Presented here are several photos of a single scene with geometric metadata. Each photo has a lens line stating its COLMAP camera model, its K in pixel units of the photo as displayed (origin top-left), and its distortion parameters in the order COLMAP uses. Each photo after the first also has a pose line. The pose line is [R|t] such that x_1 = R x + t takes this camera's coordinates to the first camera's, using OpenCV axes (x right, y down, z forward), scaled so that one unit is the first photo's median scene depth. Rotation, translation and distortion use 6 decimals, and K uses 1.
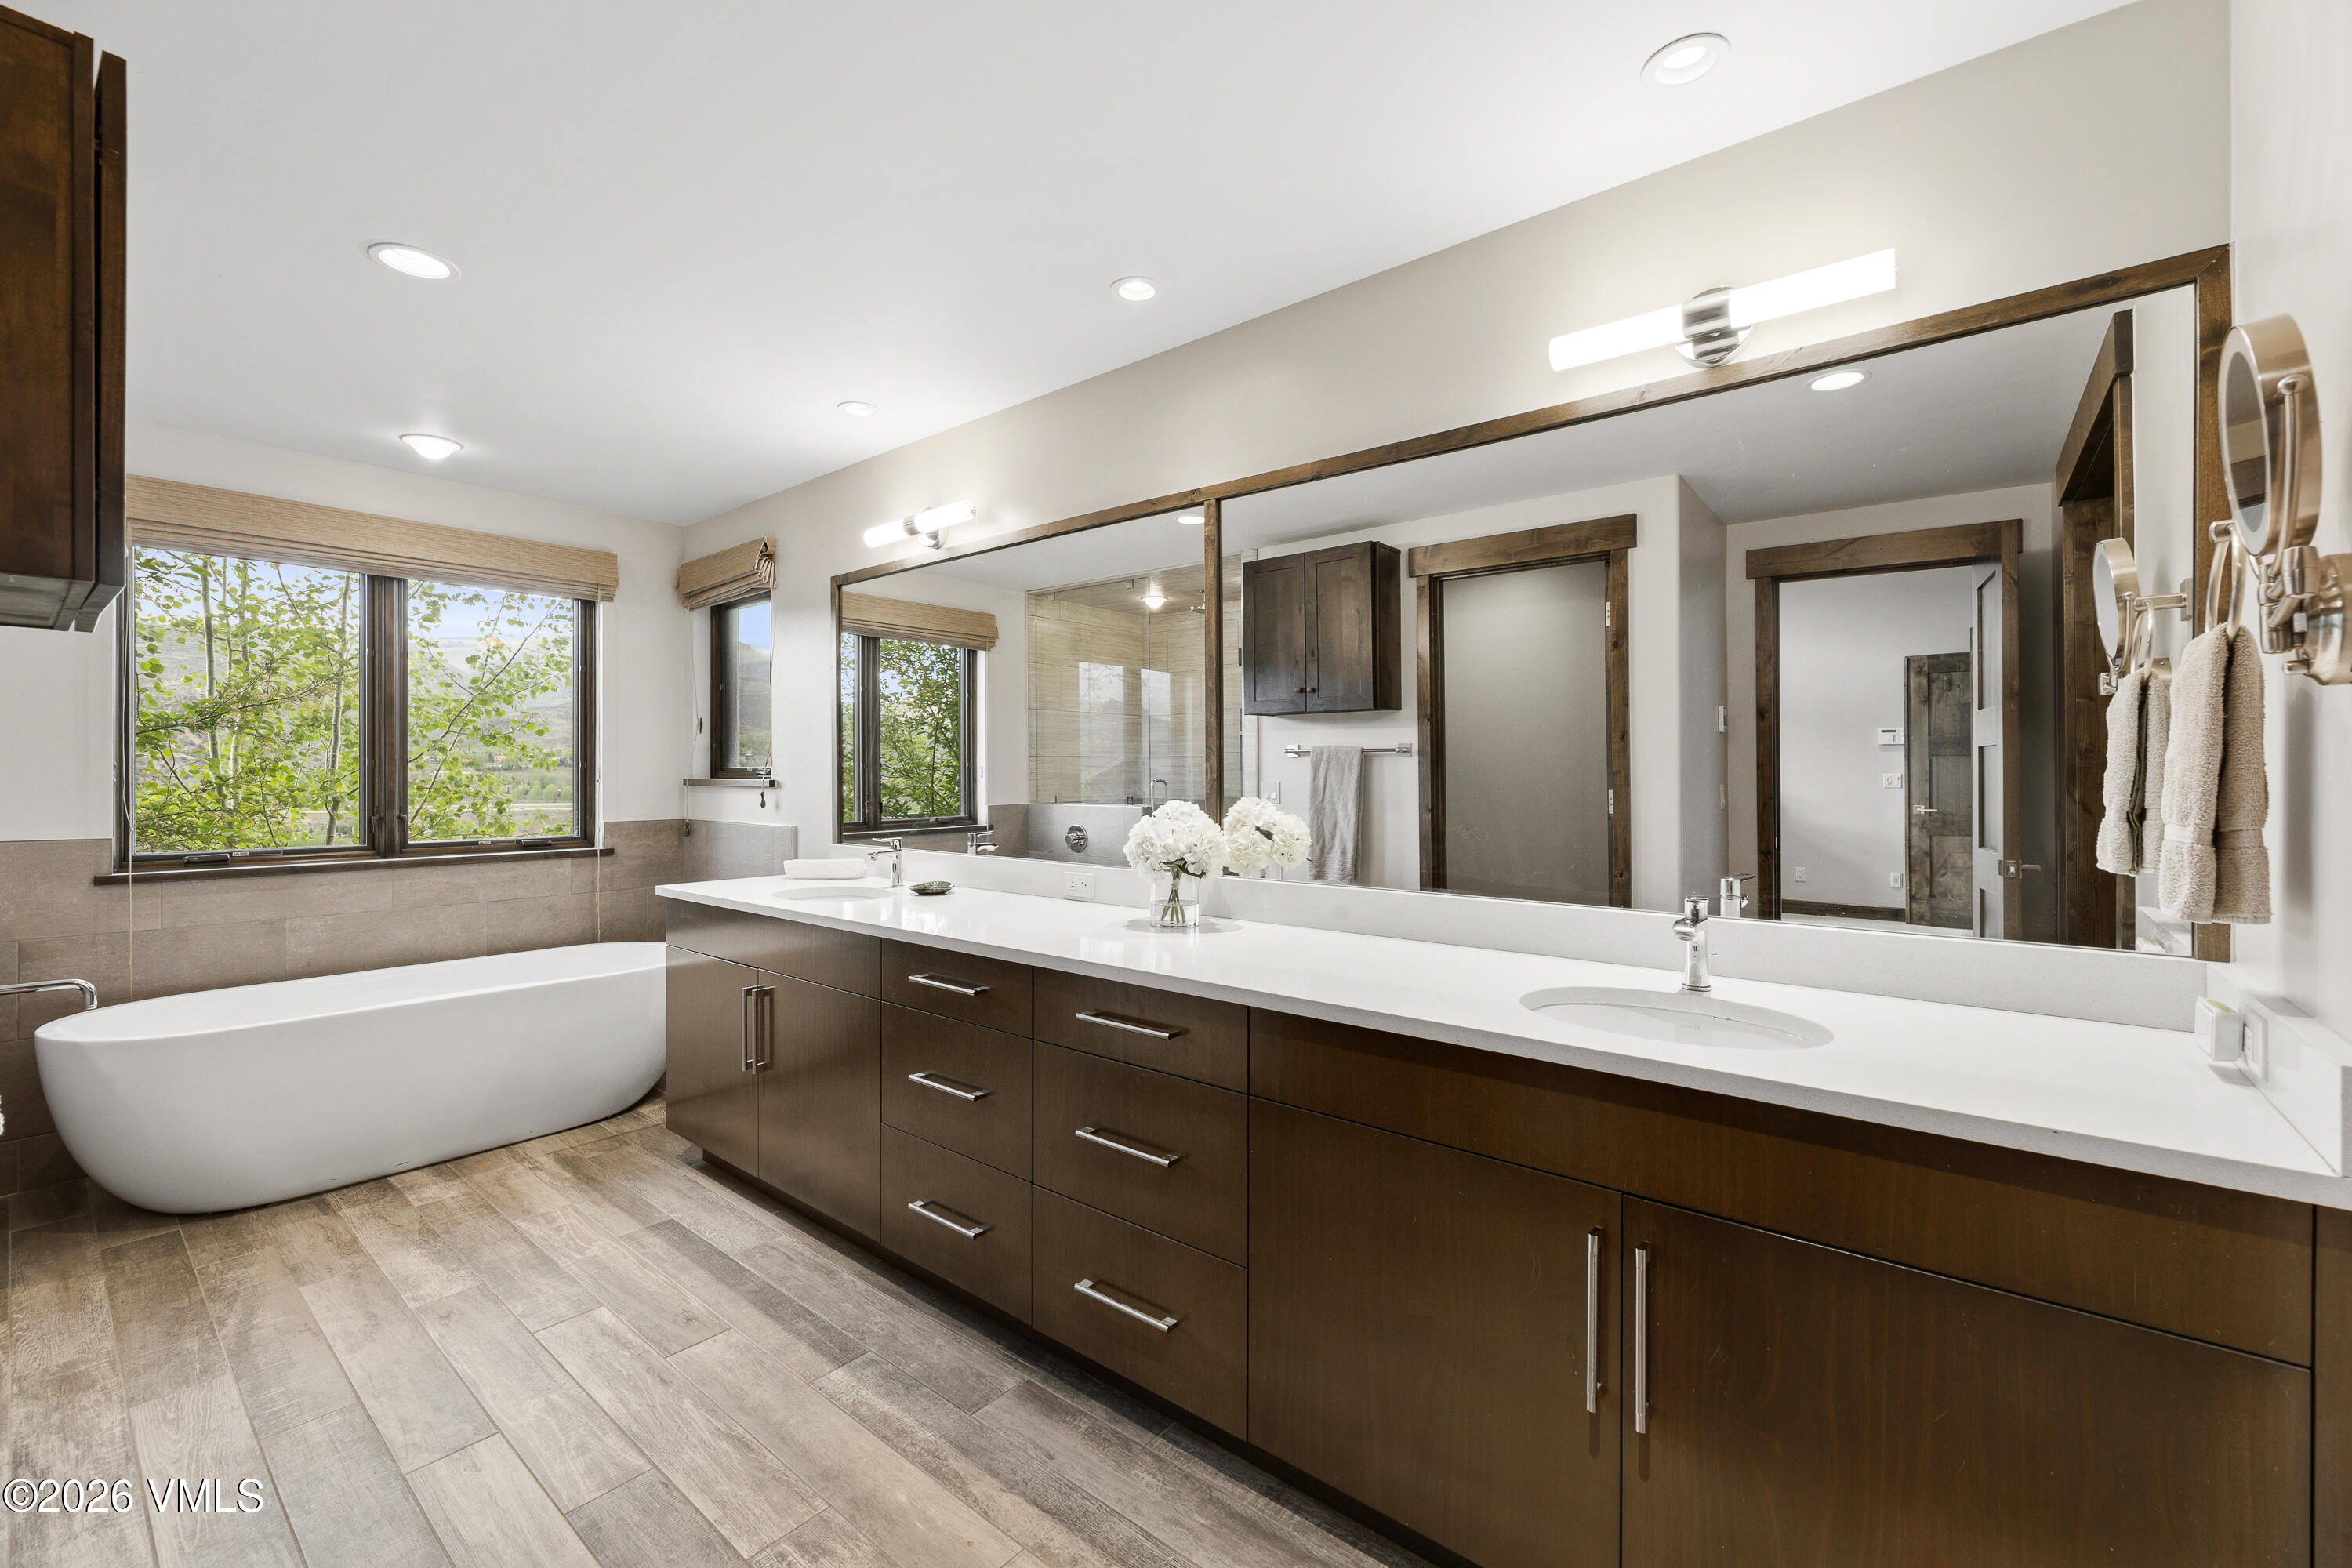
lens RADIAL K [[950.8, 0, 1172.4], [0, 950.8, 776.4], [0, 0, 1]] dist [-0.000053, 0.000366]
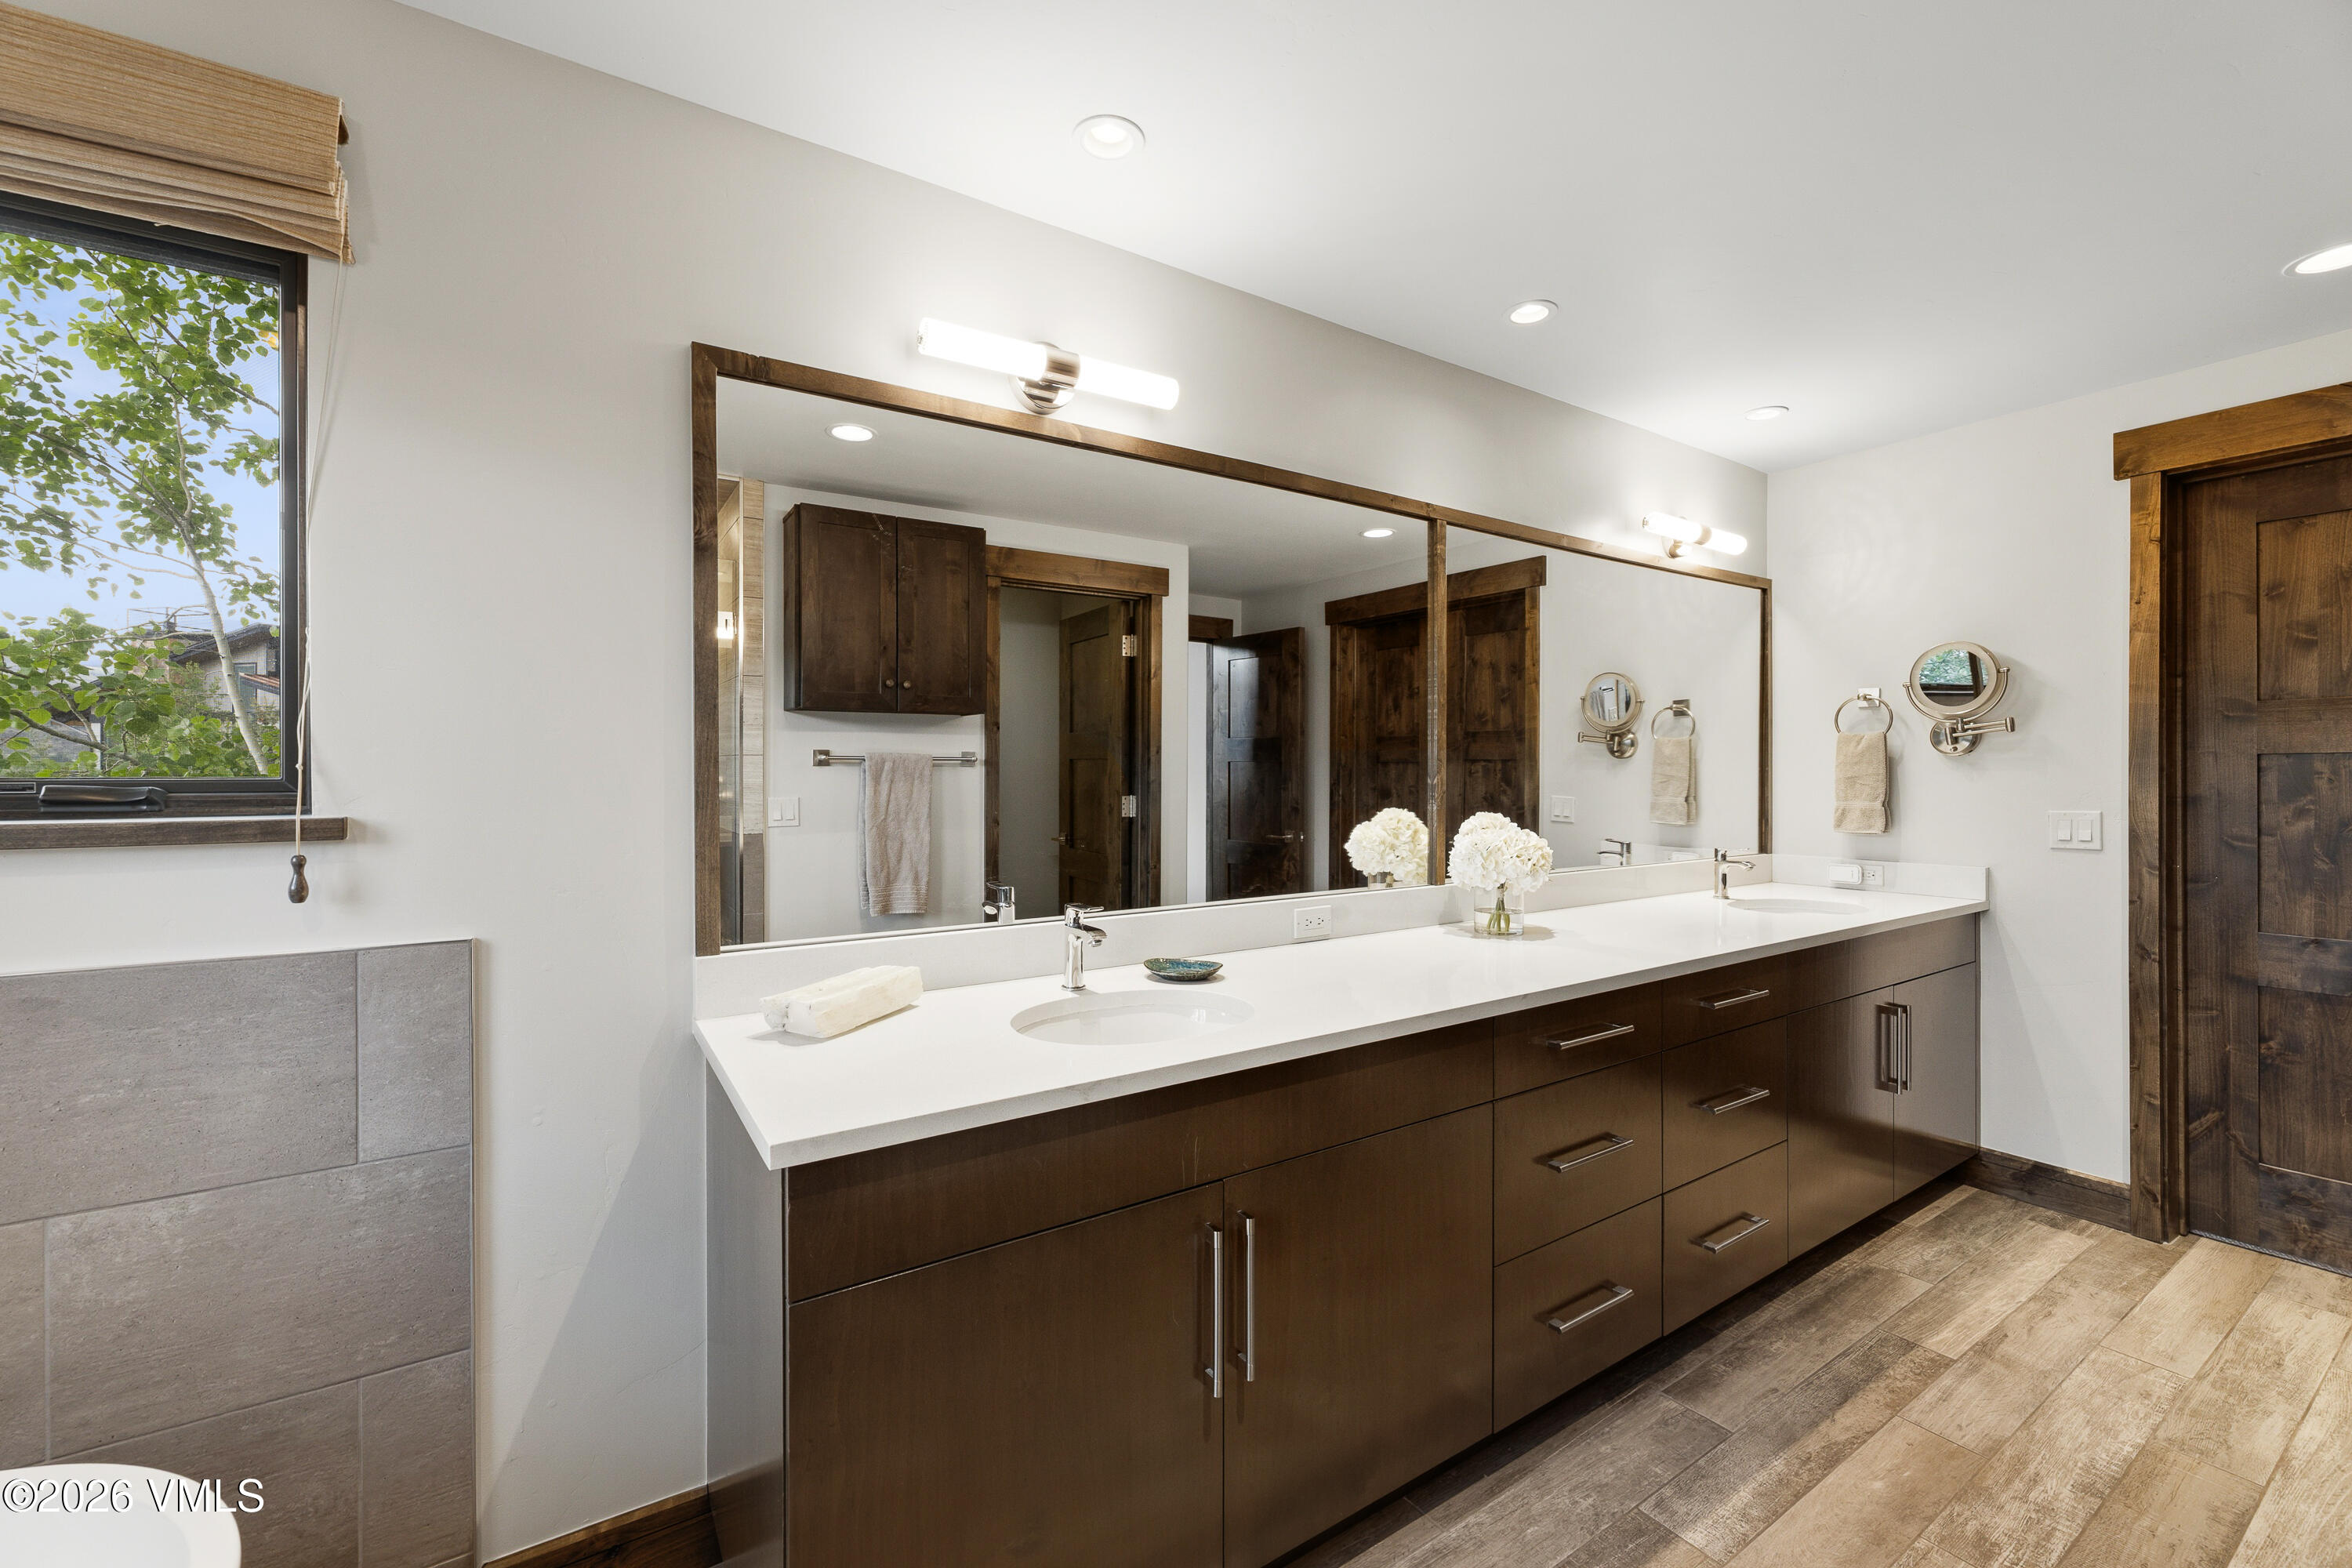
lens RADIAL K [[950.8, 0, 1165.5], [0, 950.8, 781.4], [0, 0, 1]] dist [-0.000053, 0.000366]
pose [[0.308771, -0.005515, 0.951120, -1.125714], [0.009199, 0.999954, 0.002812, -0.013775], [-0.951092, 0.007882, 0.308807, 1.055689]]
